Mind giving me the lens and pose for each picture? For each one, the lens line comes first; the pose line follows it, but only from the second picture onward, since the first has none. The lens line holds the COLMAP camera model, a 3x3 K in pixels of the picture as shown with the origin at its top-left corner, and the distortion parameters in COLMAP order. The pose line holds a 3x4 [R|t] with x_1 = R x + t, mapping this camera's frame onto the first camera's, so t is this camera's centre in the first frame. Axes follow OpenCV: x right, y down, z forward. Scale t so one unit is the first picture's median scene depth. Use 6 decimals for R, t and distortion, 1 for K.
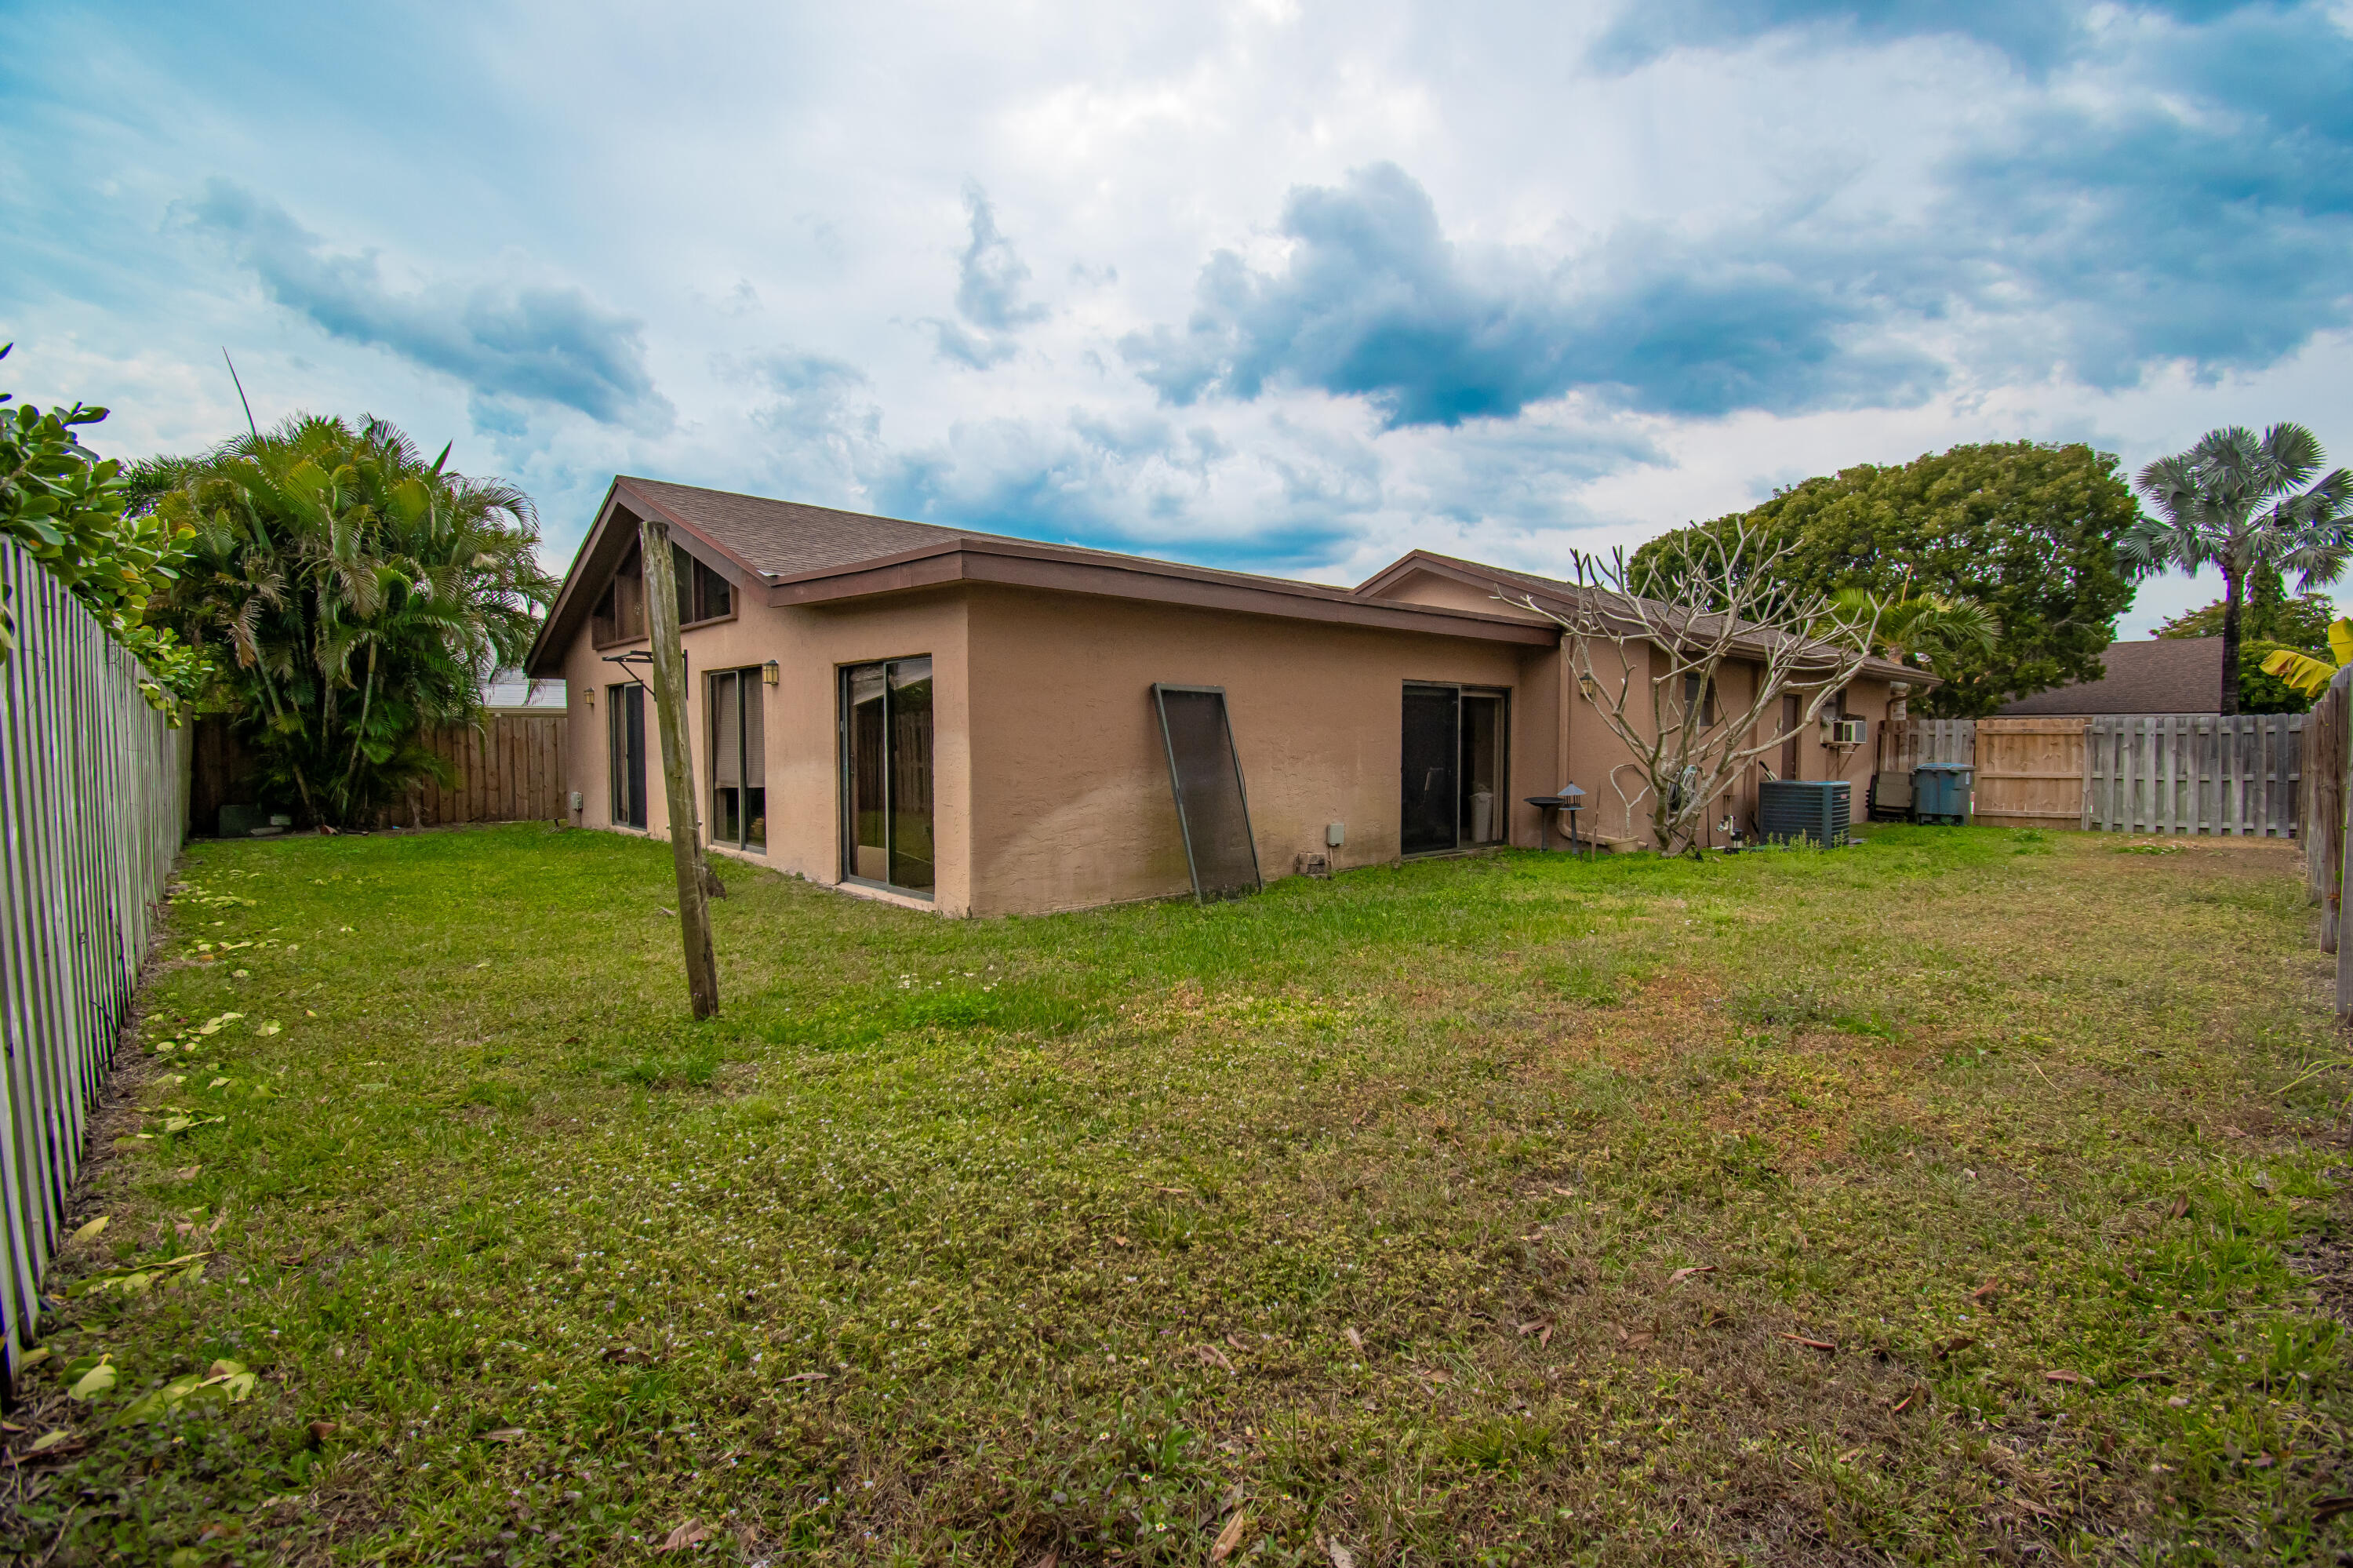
lens RADIAL K [[1044.3, 0, 1184.0], [0, 1044.3, 793.1], [0, 0, 1]] dist [0.011189, -0.017526]
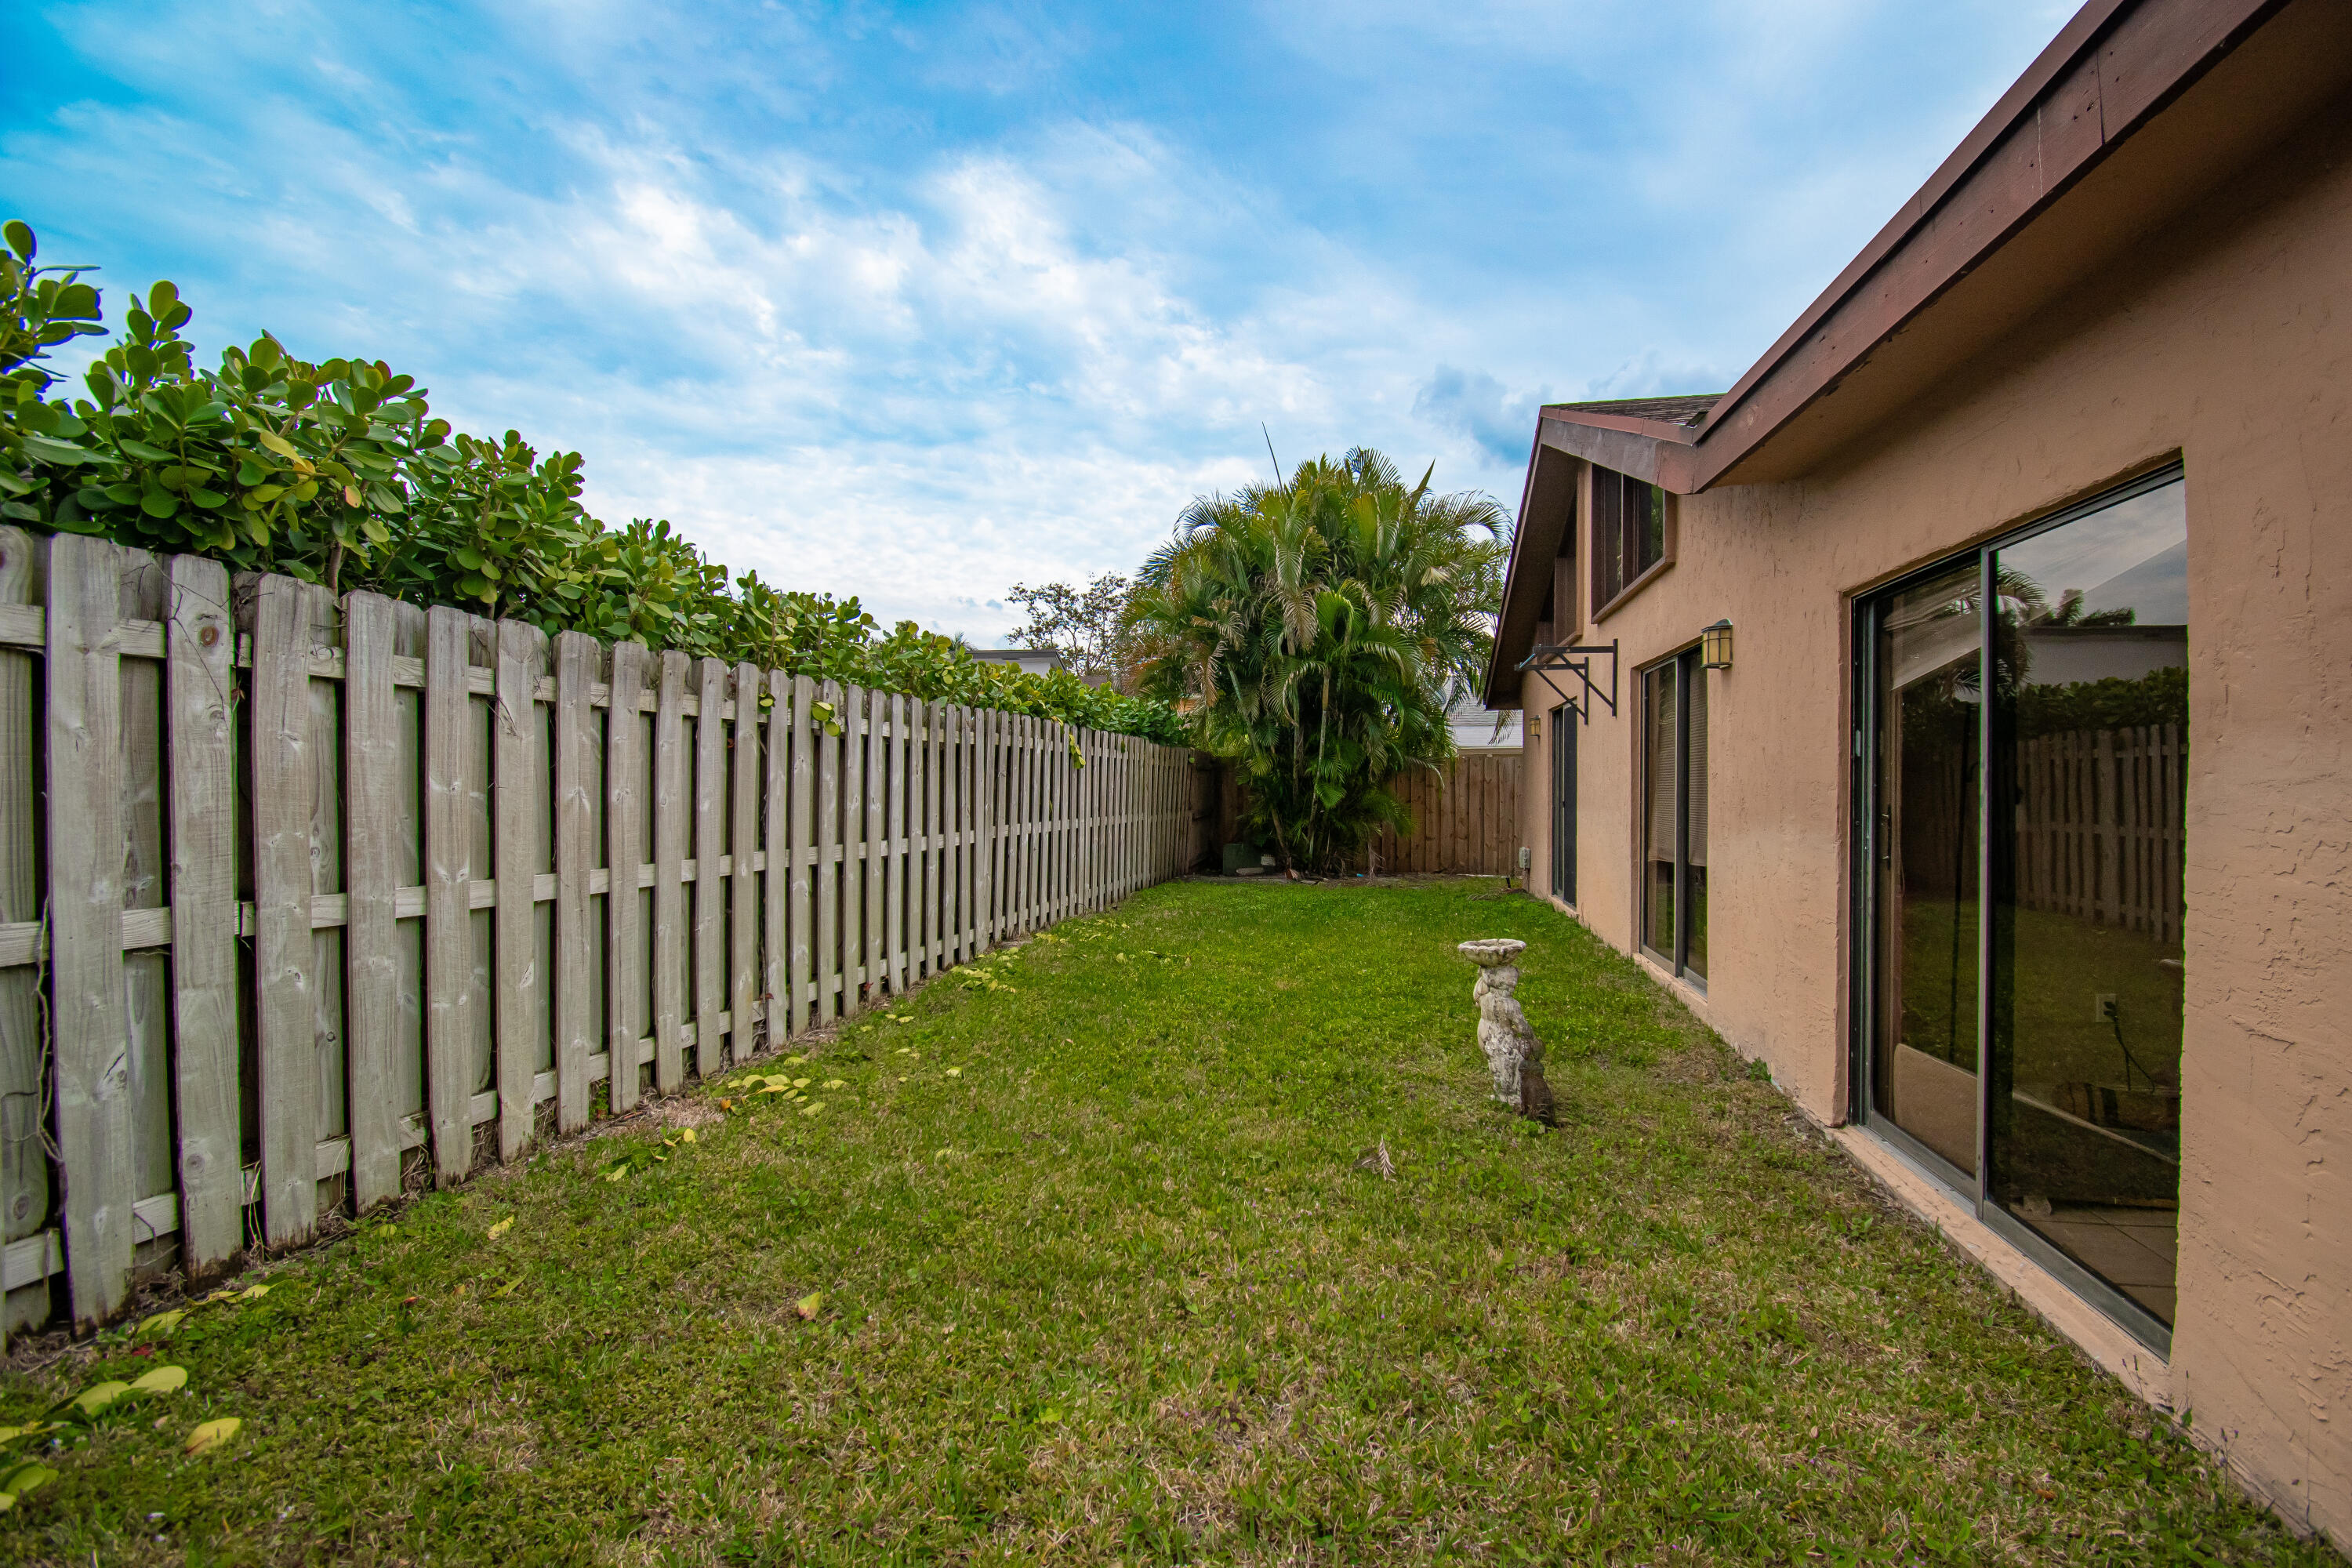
lens RADIAL K [[1043.8, 0, 1186.8], [0, 1043.8, 785.3], [0, 0, 1]] dist [0.011189, -0.017526]
pose [[0.592839, 0.003015, -0.805316, -0.098762], [-0.044938, 0.998559, -0.029343, -0.014874], [0.804066, 0.053585, 0.592120, 0.352845]]
